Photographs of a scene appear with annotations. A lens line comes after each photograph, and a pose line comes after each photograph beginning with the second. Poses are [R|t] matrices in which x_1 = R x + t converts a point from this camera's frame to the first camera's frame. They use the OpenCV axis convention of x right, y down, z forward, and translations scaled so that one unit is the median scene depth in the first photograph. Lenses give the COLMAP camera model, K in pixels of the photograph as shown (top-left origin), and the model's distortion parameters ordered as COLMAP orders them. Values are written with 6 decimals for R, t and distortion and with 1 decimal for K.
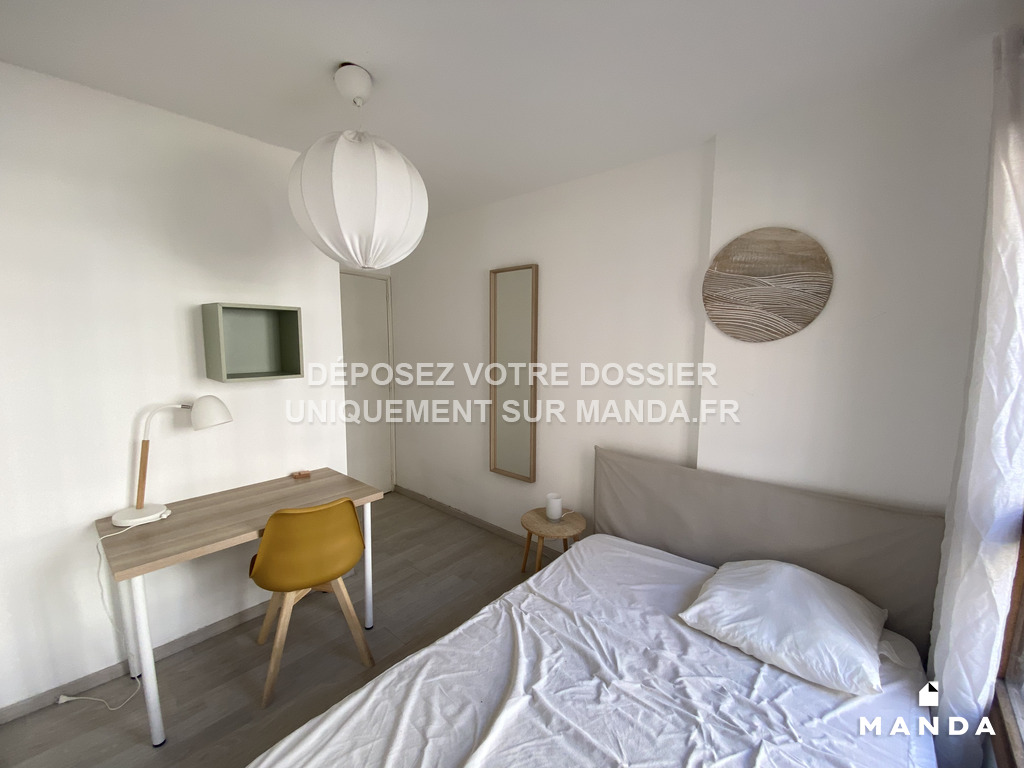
lens RADIAL K [[418.0, 0, 512.0], [0, 418.0, 384.0], [0, 0, 1]] dist [0.035146, -0.033569]
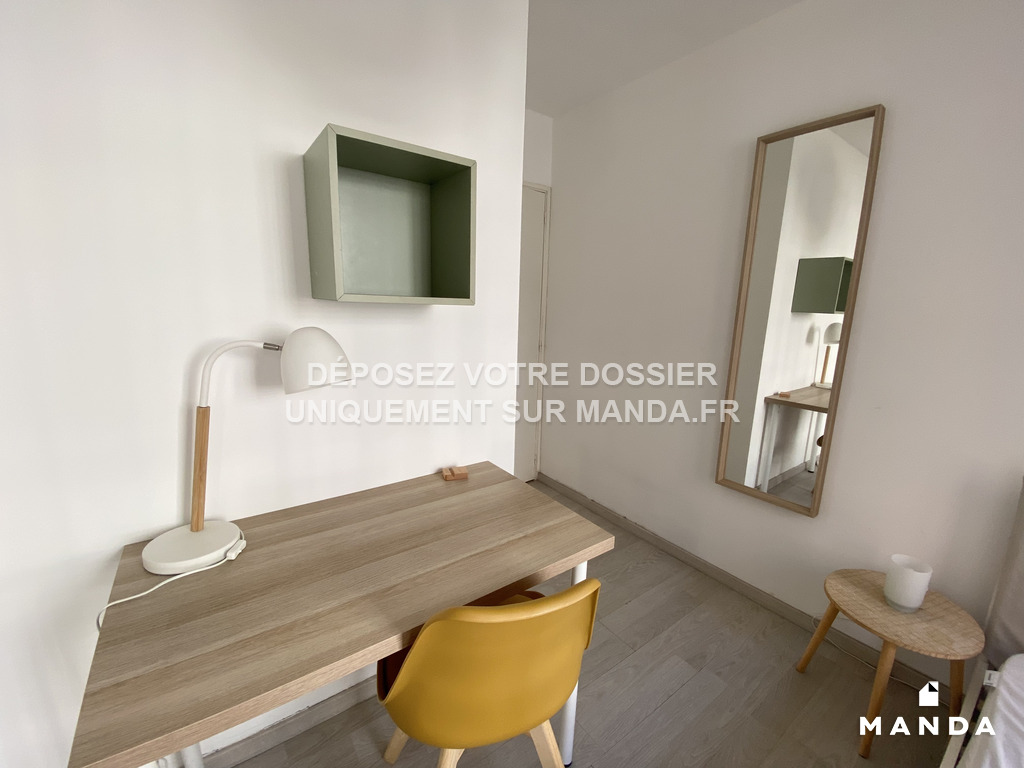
lens RADIAL K [[418.0, 0, 512.0], [0, 418.0, 384.0], [0, 0, 1]] dist [0.035146, -0.033569]
pose [[0.974513, 0.059461, -0.216306, -0.333734], [-0.042971, 0.995855, 0.080159, 0.040981], [0.220176, -0.068821, 0.973029, 0.500474]]
